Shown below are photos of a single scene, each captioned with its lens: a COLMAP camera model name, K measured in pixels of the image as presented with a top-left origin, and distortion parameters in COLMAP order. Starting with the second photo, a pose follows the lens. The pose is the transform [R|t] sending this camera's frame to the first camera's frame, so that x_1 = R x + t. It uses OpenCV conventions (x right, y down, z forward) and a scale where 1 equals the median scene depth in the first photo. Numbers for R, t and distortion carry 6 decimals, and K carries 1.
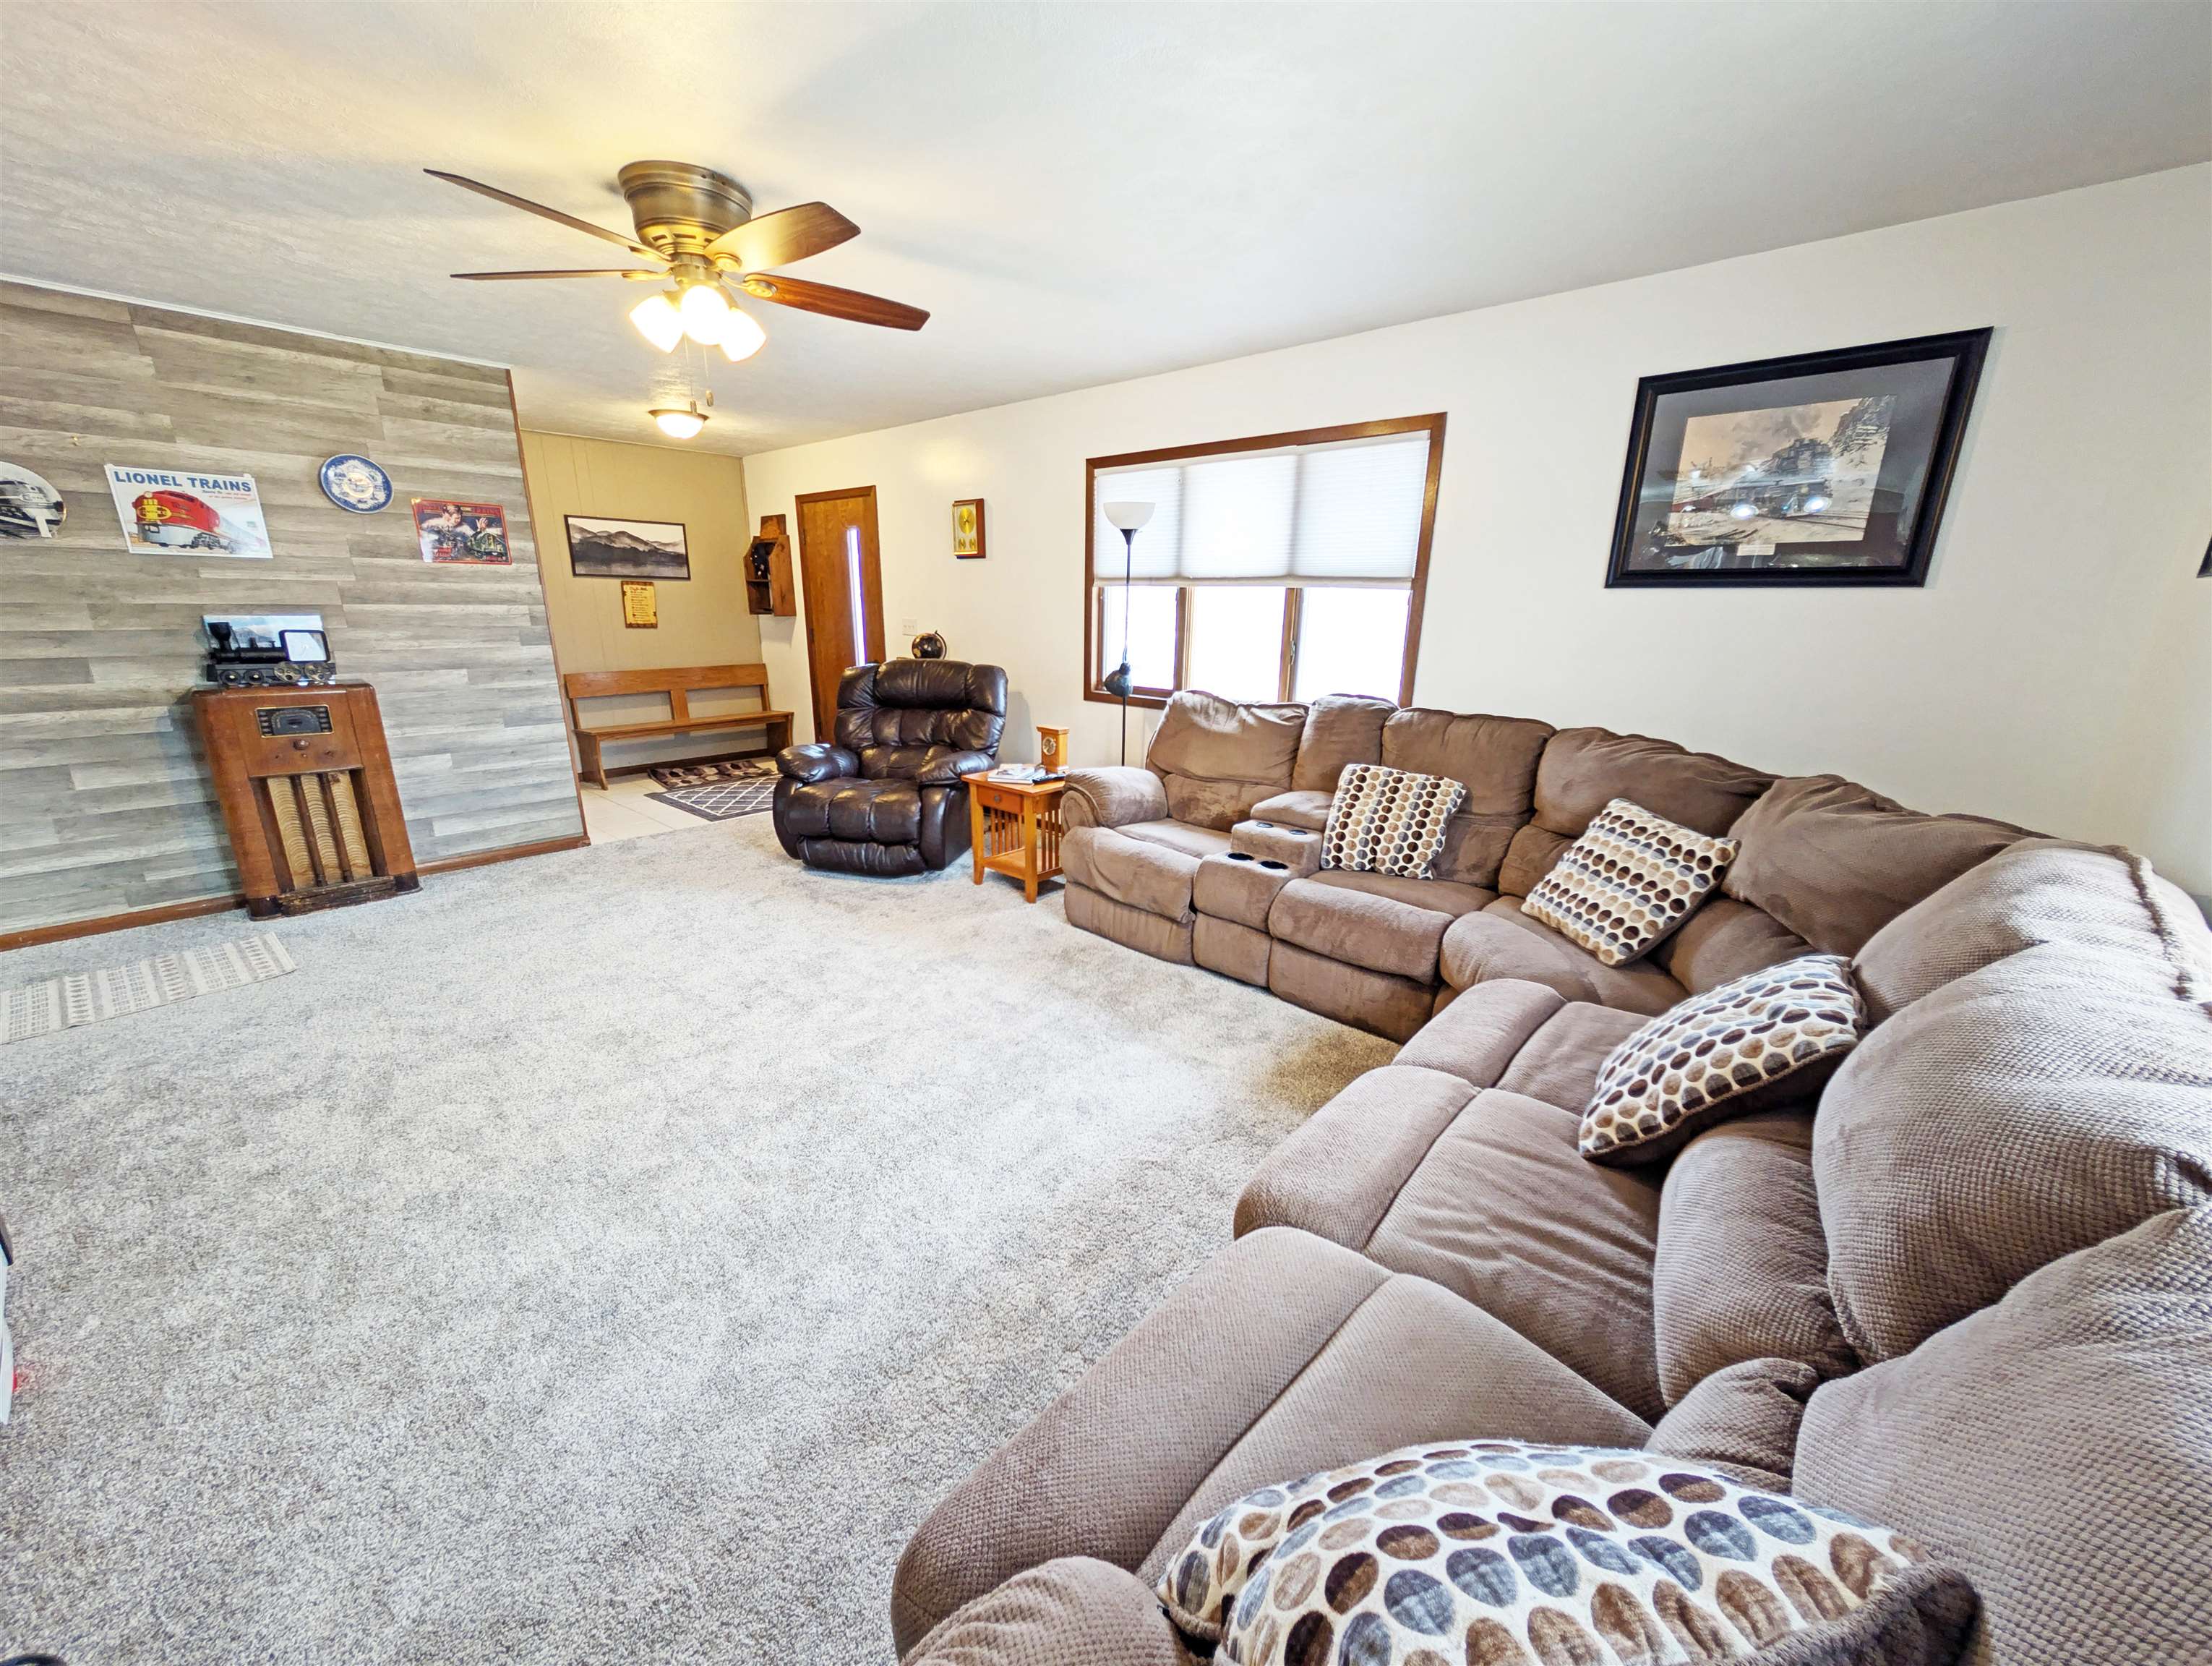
lens RADIAL K [[834.1, 0, 1103.9], [0, 834.1, 843.8], [0, 0, 1]] dist [0.001442, -0.000158]
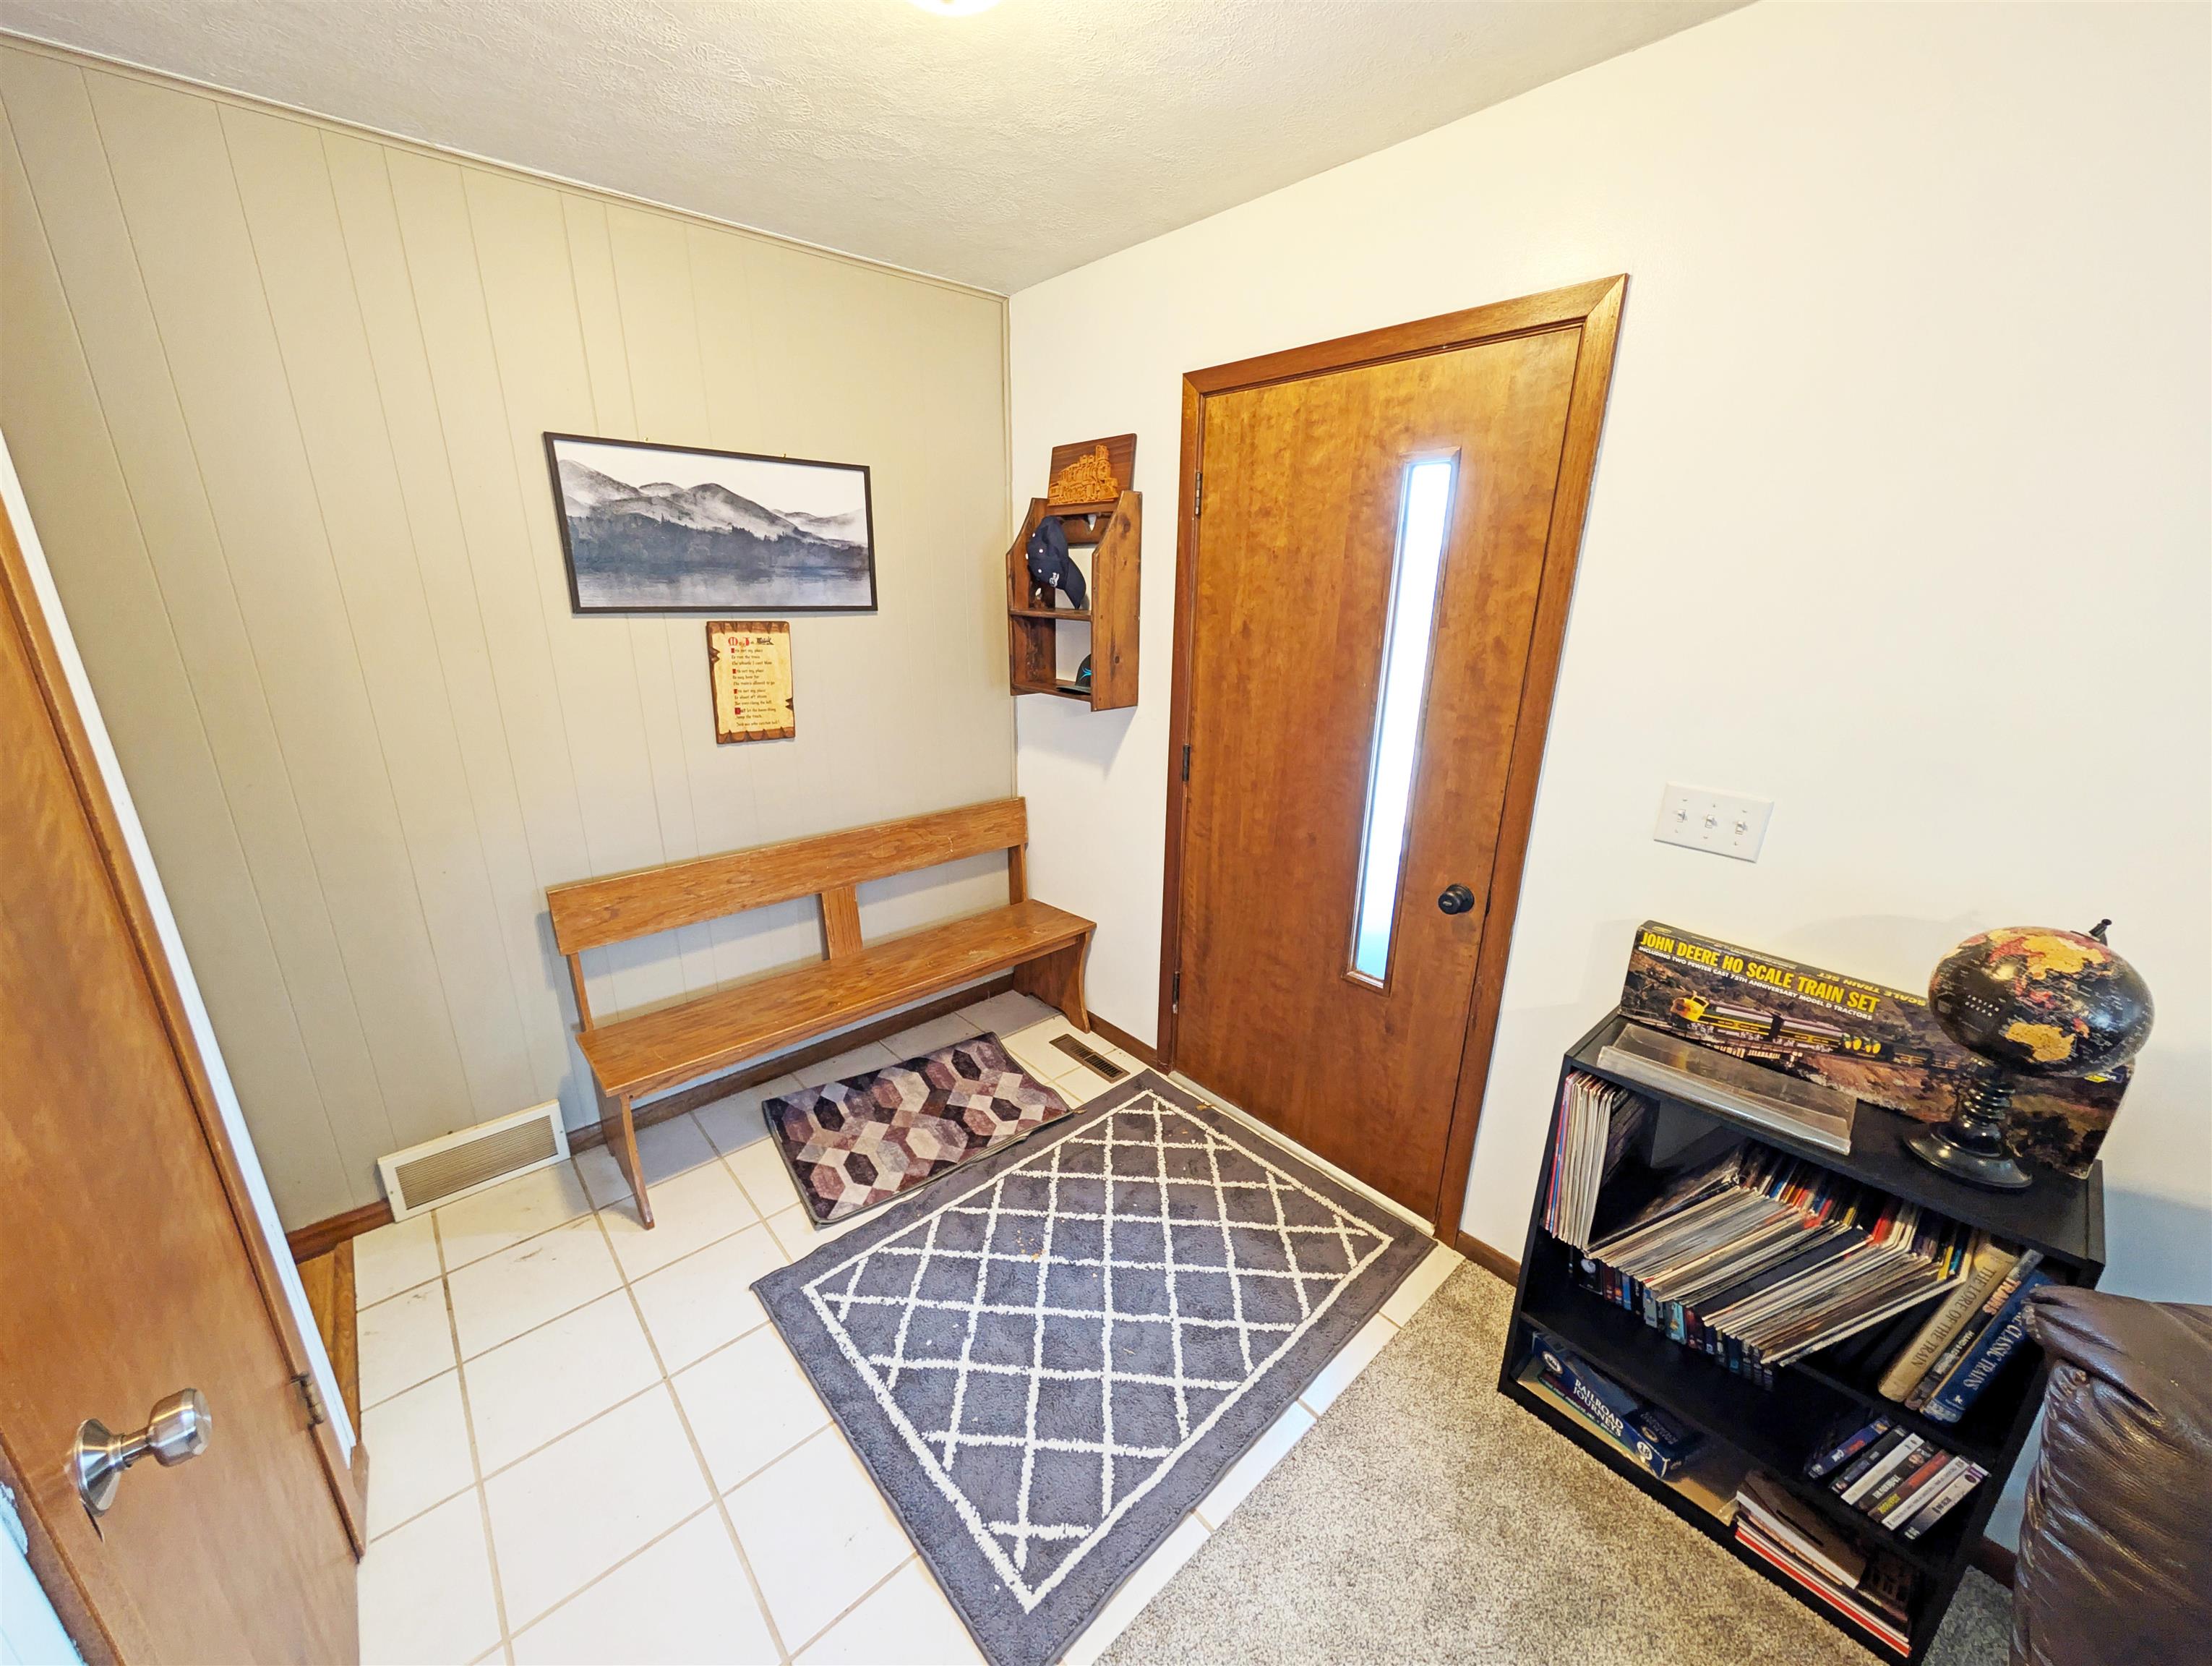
lens RADIAL K [[834.1, 0, 1103.9], [0, 834.1, 843.8], [0, 0, 1]] dist [0.001442, -0.000158]
pose [[0.993972, 0.029657, -0.105545, -0.353447], [-0.027848, 0.999440, 0.018576, -0.223093], [0.106037, -0.015525, 0.994241, 0.635049]]
